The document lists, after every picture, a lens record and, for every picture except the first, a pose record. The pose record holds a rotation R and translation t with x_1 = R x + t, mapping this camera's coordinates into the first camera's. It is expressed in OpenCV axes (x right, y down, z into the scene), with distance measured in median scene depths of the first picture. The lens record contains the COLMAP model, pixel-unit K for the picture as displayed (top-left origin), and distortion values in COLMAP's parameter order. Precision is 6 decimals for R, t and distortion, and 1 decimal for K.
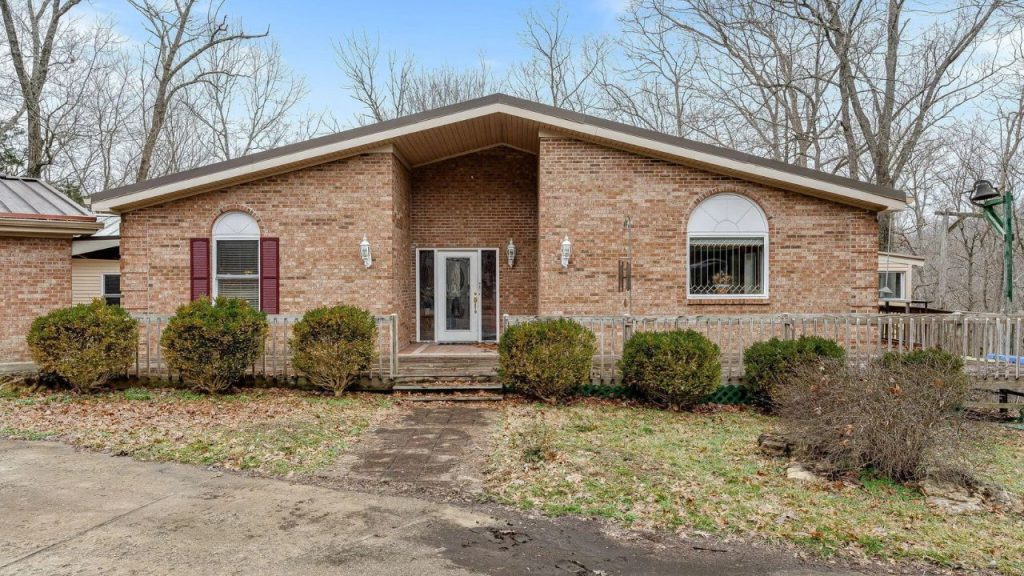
lens RADIAL K [[678.8, 0, 512.0], [0, 678.8, 288.0], [0, 0, 1]] dist [0.025677, -0.000339]
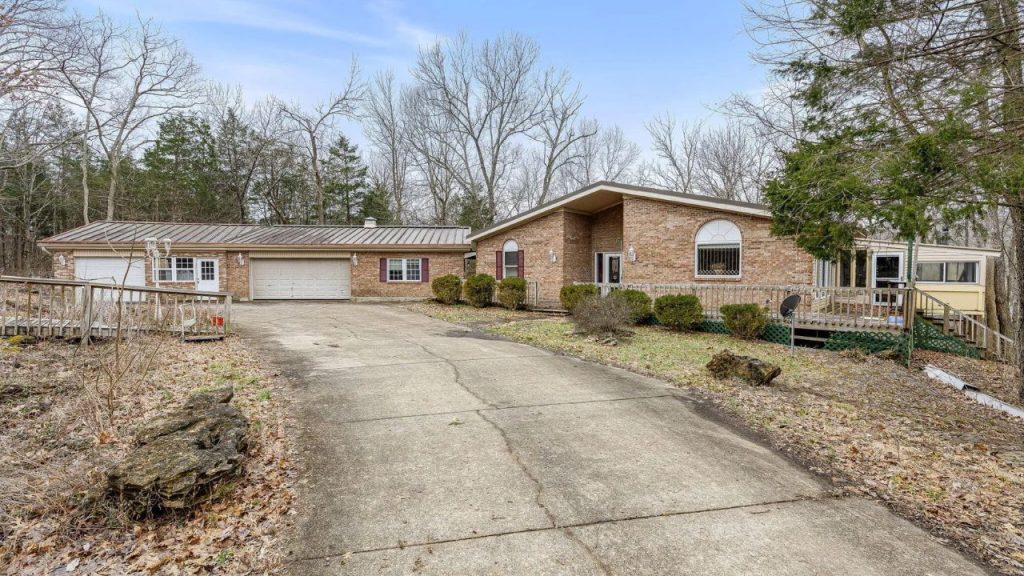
lens RADIAL K [[523.9, 0, 512.0], [0, 523.9, 288.0], [0, 0, 1]] dist [0.000566, 0.000281]
pose [[0.768154, 0.023266, -0.639843, 0.804574], [-0.009980, 0.999653, 0.024367, 0.015237], [0.640188, -0.012332, 0.768120, -0.444343]]
